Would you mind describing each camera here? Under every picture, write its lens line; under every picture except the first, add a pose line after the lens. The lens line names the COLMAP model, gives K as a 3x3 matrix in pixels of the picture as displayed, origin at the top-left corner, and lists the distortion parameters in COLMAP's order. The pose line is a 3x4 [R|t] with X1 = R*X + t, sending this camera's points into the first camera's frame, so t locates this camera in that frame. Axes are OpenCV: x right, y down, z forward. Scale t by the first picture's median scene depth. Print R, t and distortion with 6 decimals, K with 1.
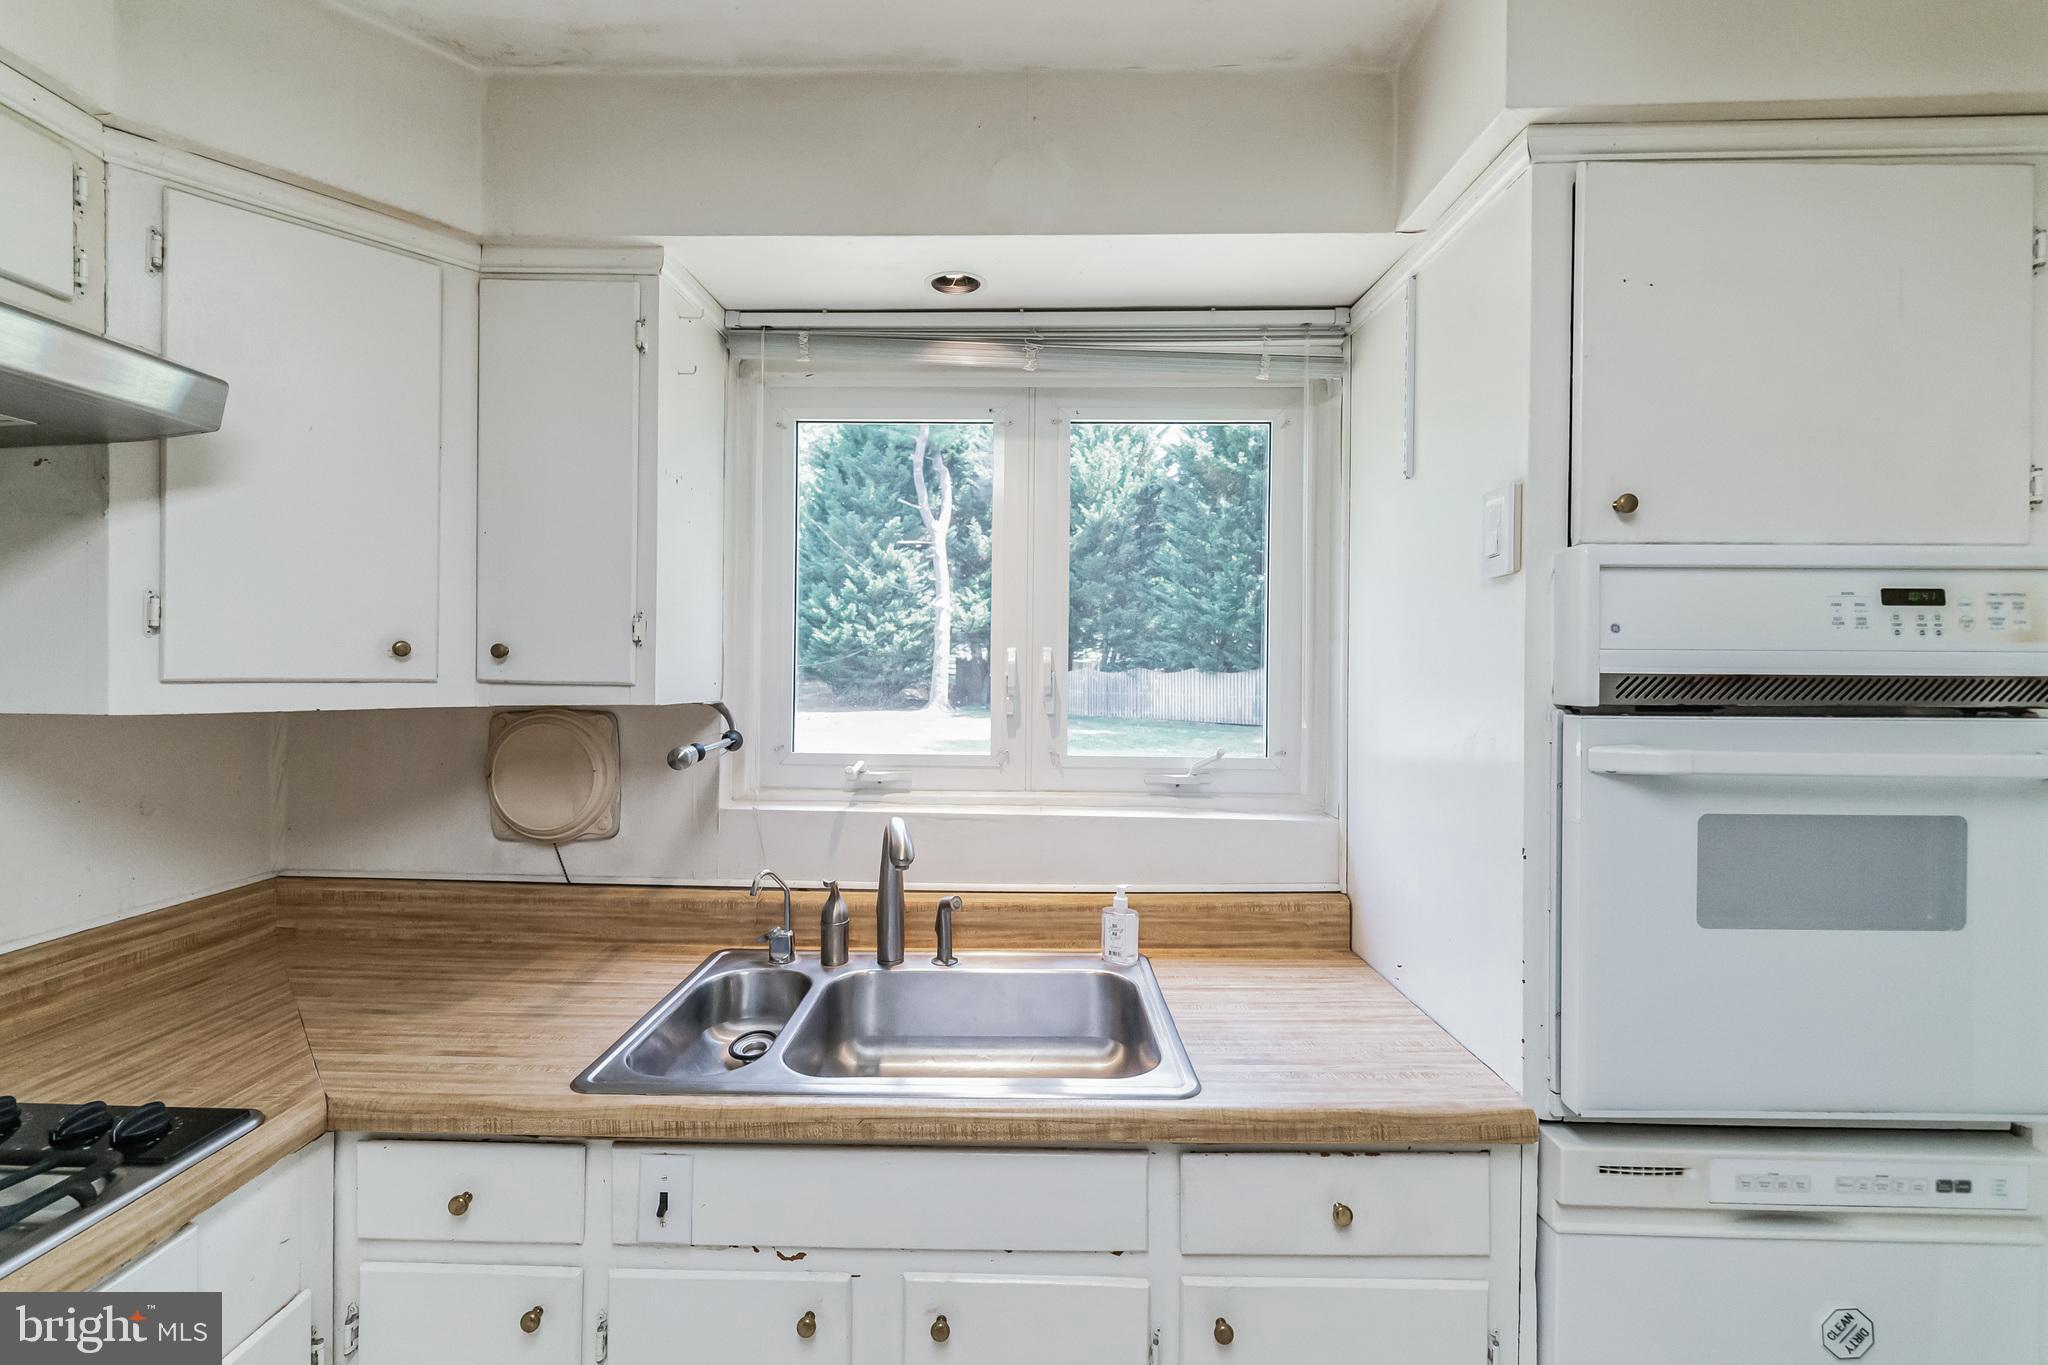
lens RADIAL K [[794.1, 0, 1021.3], [0, 794.1, 668.4], [0, 0, 1]] dist [-0.000052, 0.000003]
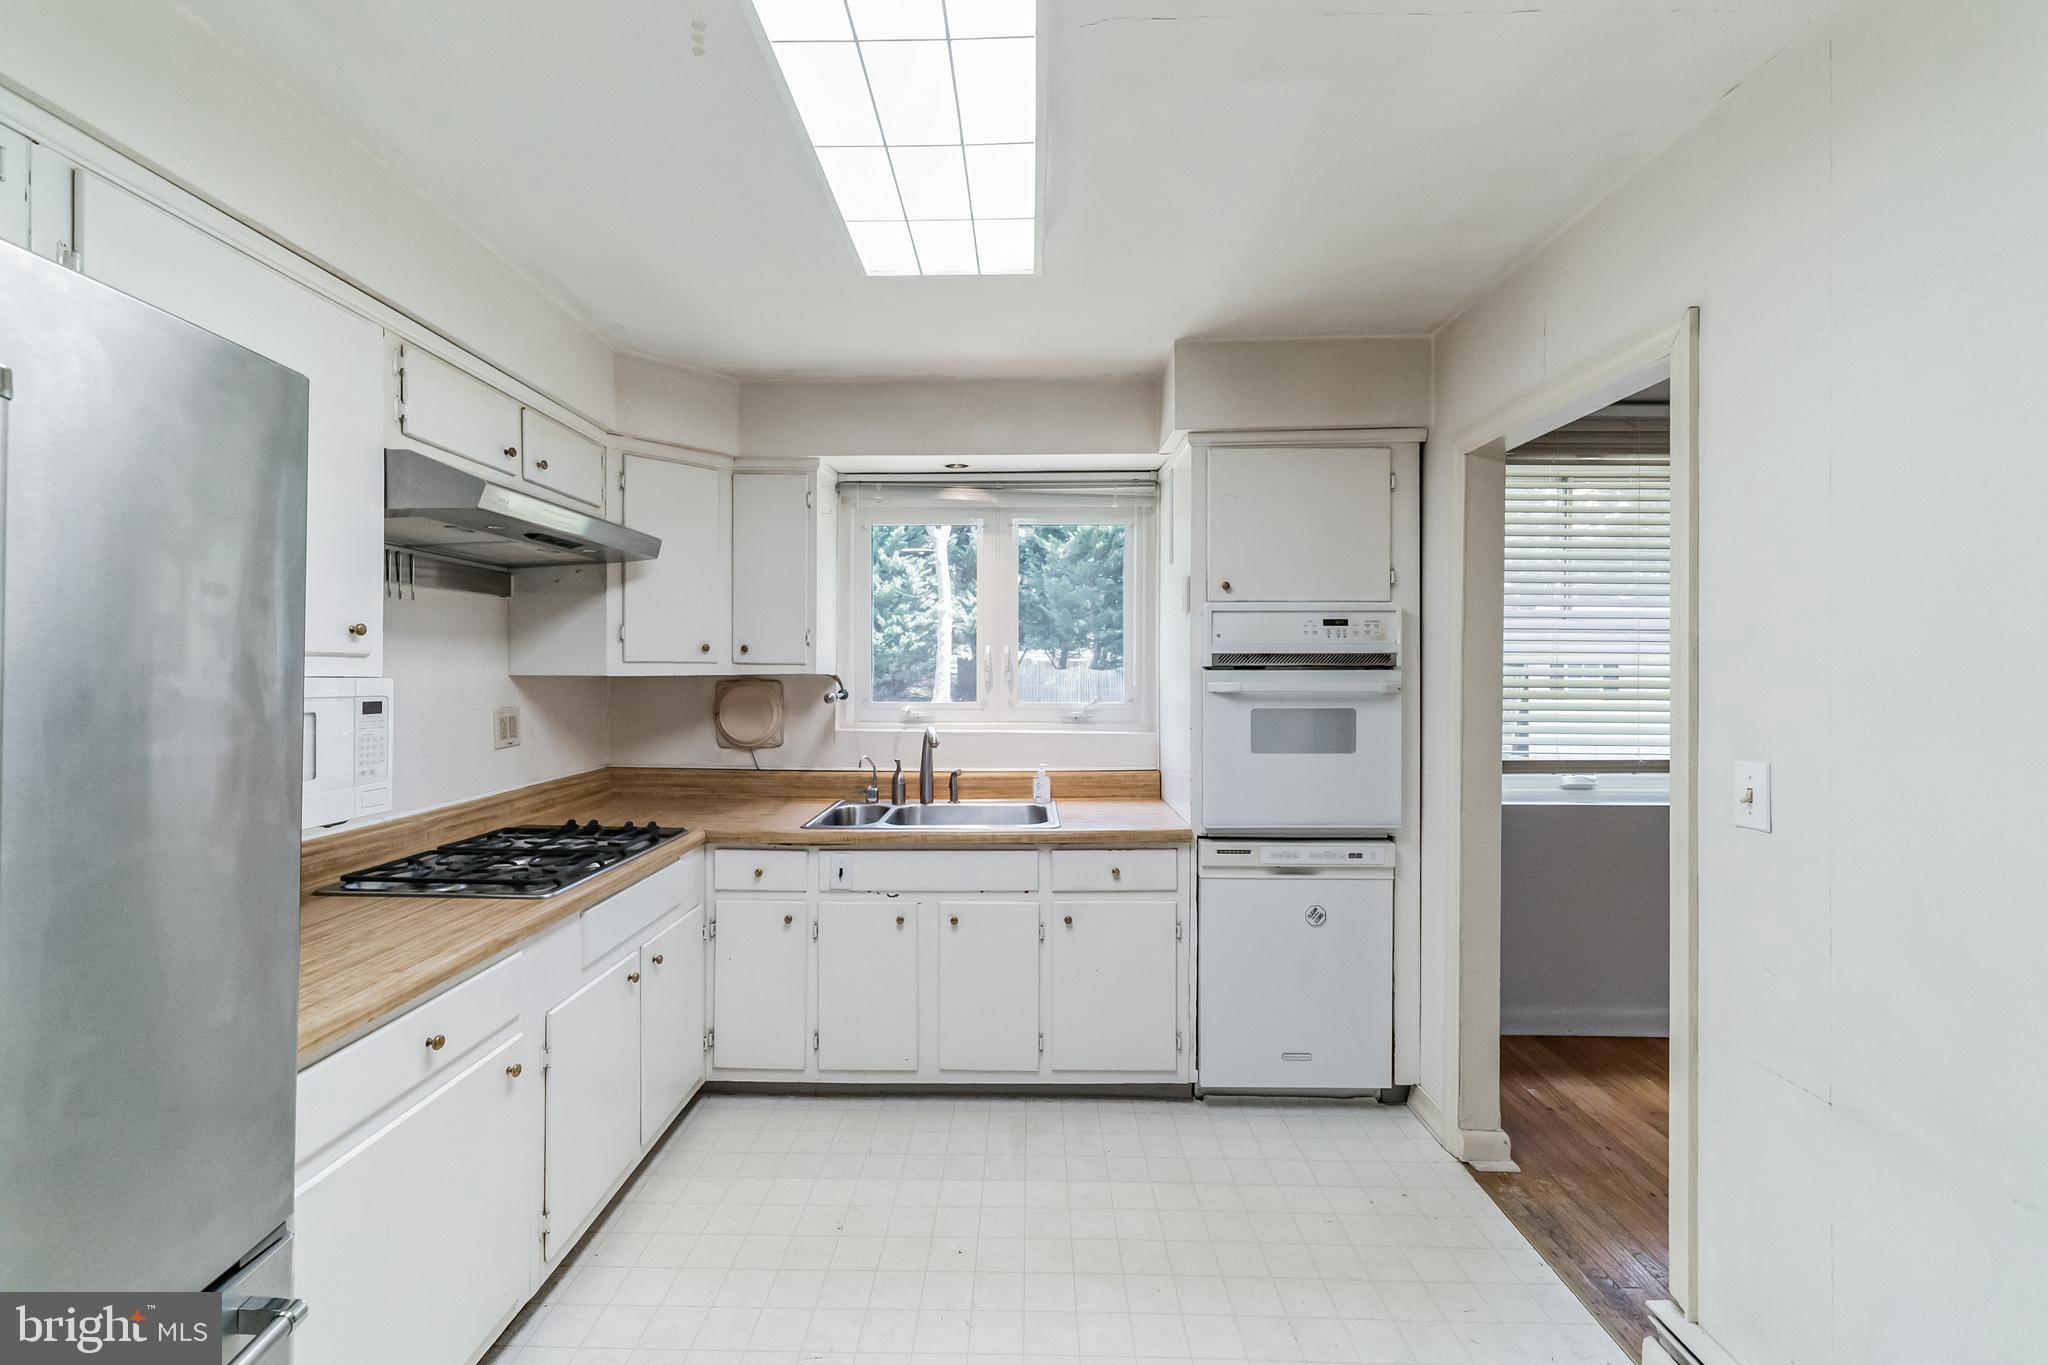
lens RADIAL K [[794.1, 0, 1026.0], [0, 794.1, 678.8], [0, 0, 1]] dist [-0.000052, 0.000003]
pose [[0.999968, -0.007365, 0.003174, 0.084969], [0.007323, 0.999887, 0.013103, 0.033715], [-0.003270, -0.013079, 0.999909, -1.048533]]
